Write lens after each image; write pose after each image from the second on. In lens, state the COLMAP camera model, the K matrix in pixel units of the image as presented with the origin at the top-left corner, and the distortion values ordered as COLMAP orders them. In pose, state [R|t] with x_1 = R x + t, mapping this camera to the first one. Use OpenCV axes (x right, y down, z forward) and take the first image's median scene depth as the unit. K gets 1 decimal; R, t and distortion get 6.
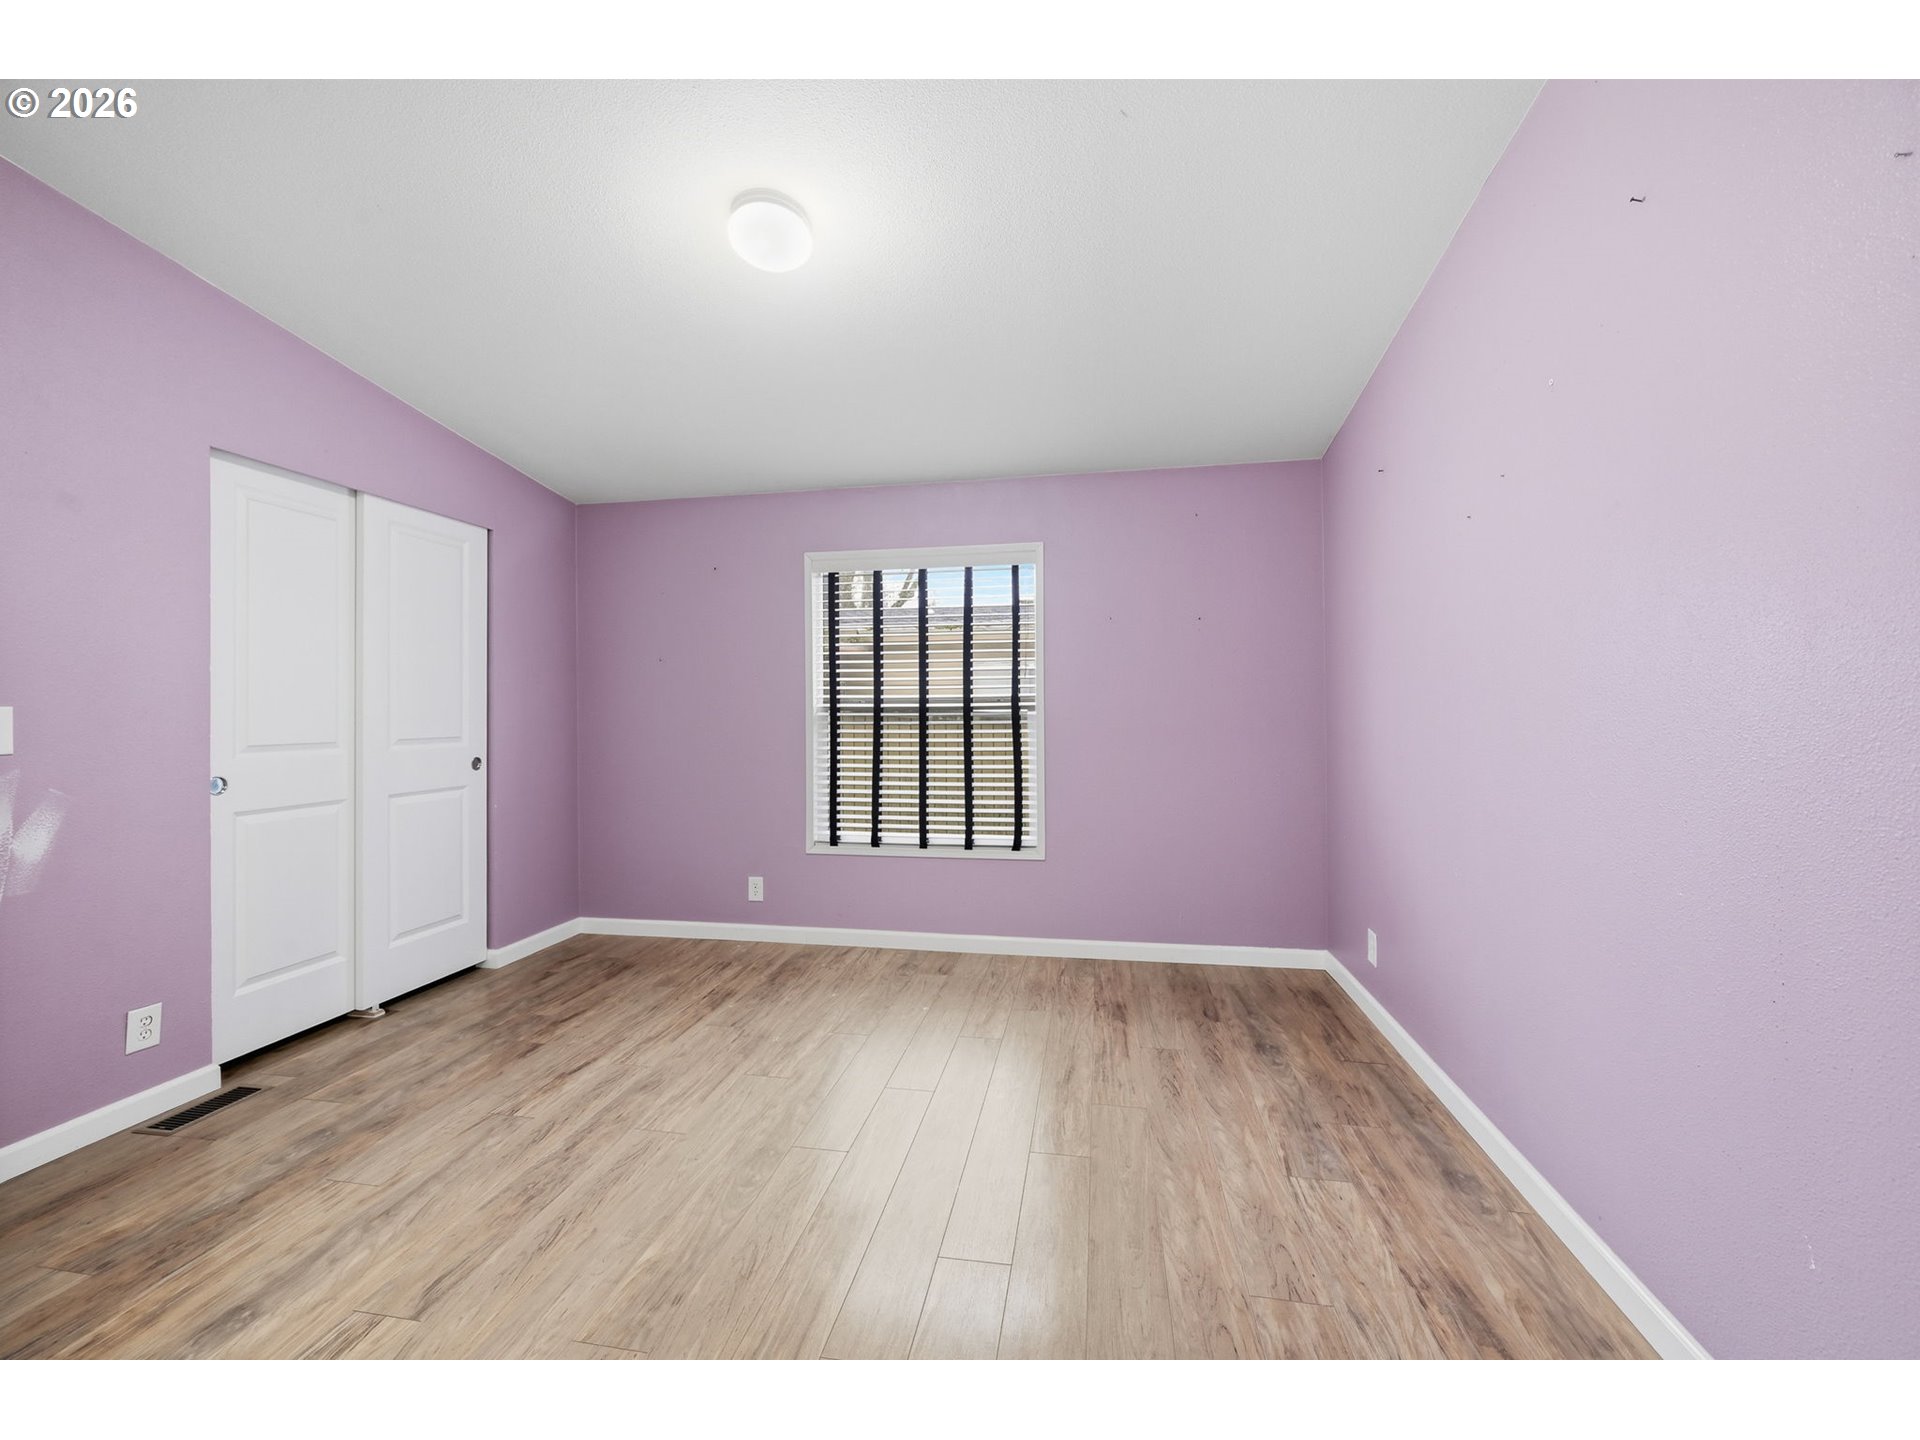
lens RADIAL K [[762.0, 0, 997.8], [0, 762.0, 709.0], [0, 0, 1]] dist [-0.002224, 0.001197]
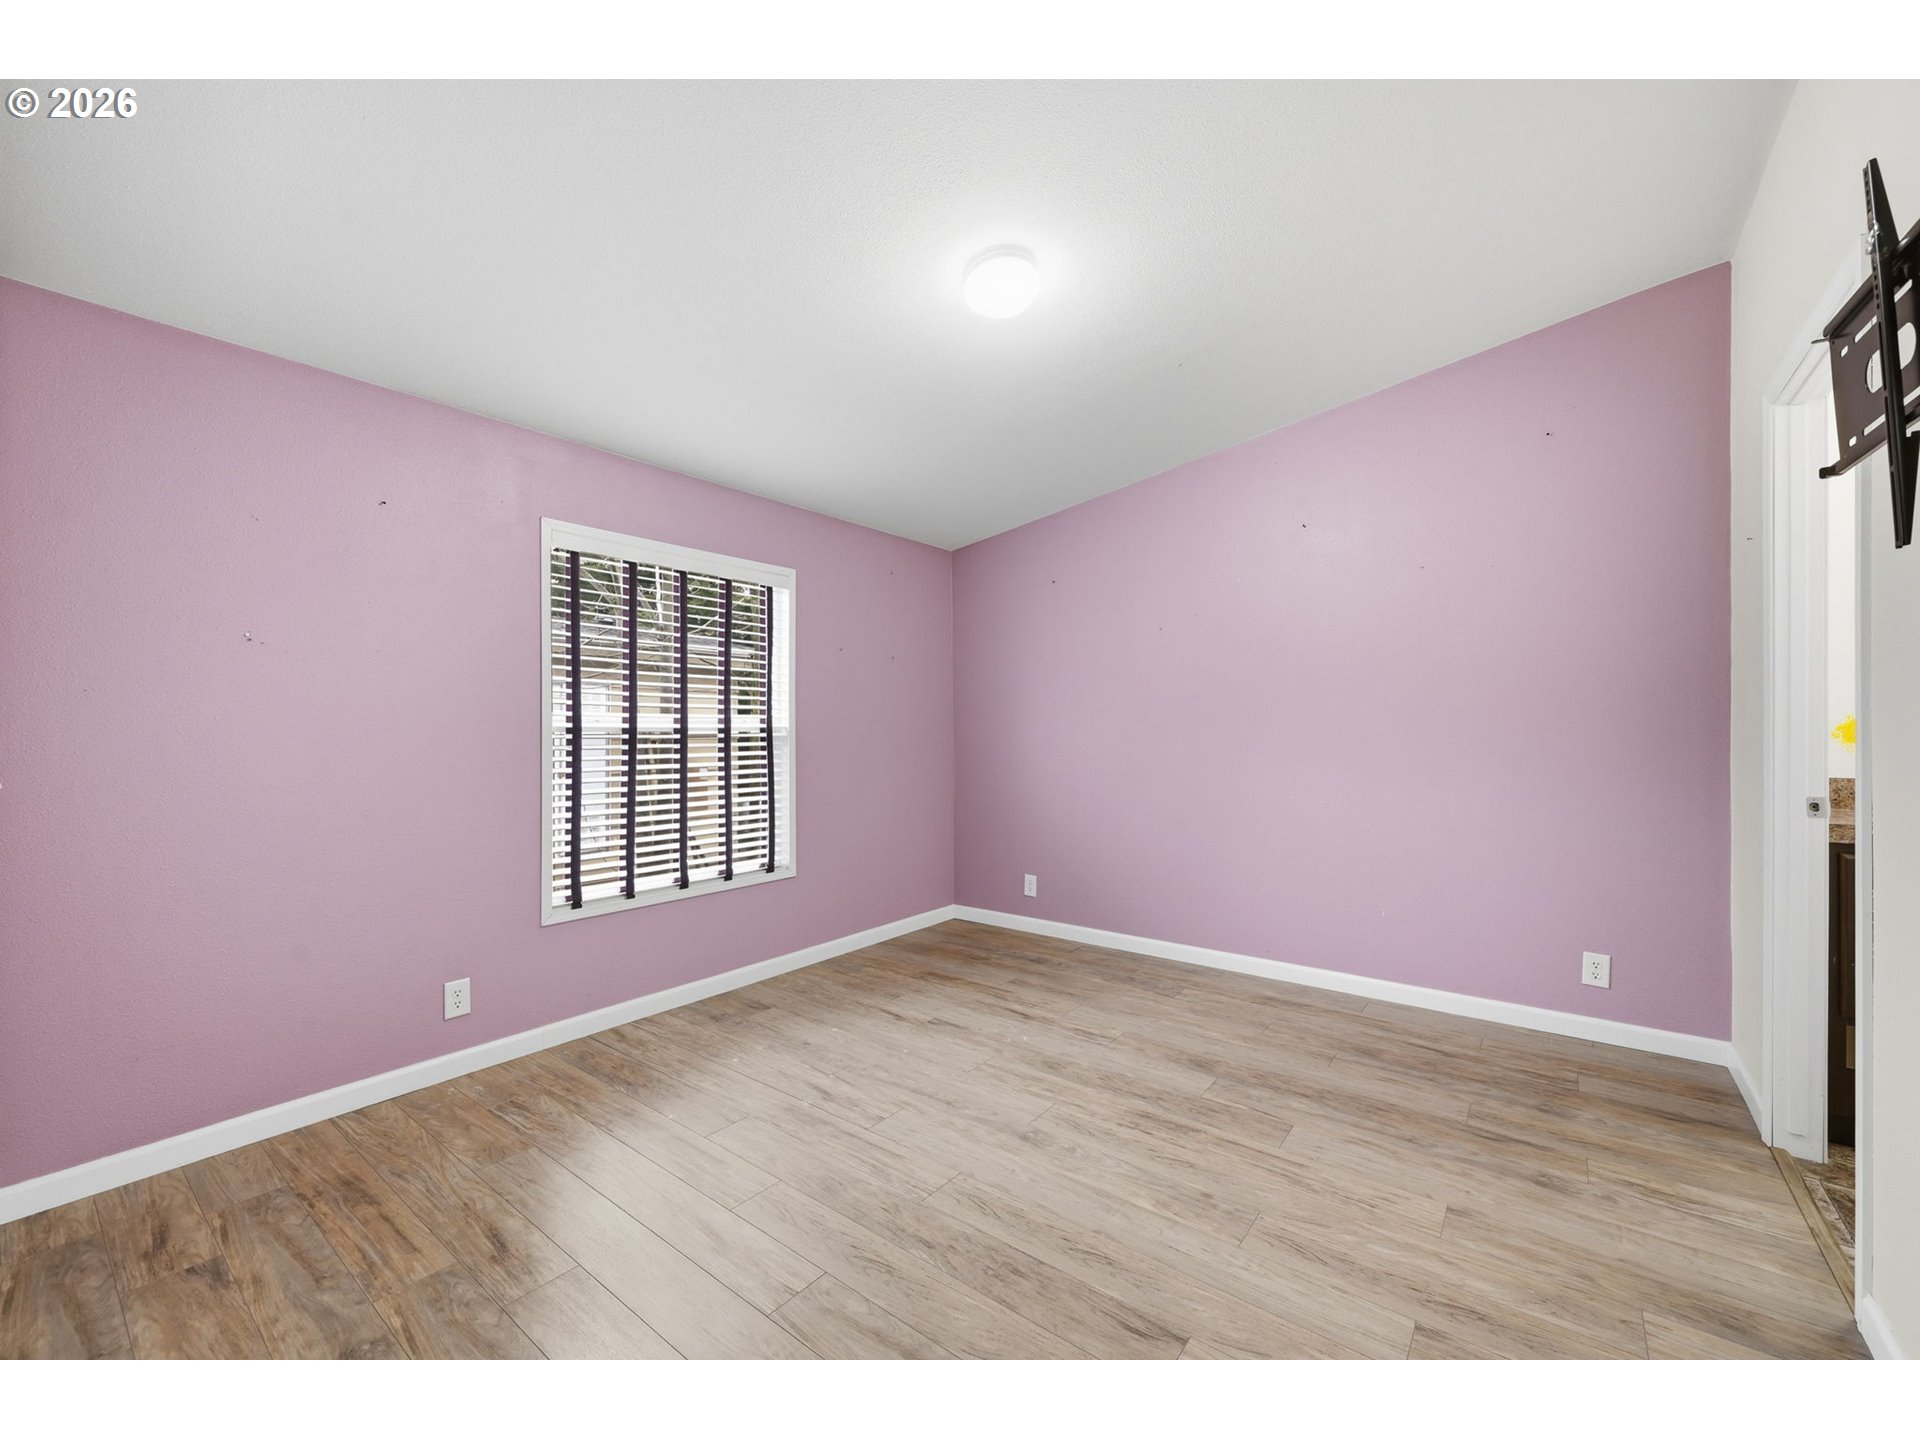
lens RADIAL K [[762.0, 0, 921.9], [0, 762.0, 726.0], [0, 0, 1]] dist [-0.002224, 0.001197]
pose [[0.487682, 0.008524, 0.872980, -0.830444], [-0.003648, 0.999964, -0.007725, 0.000594], [-0.873014, 0.000583, 0.487695, 0.371860]]
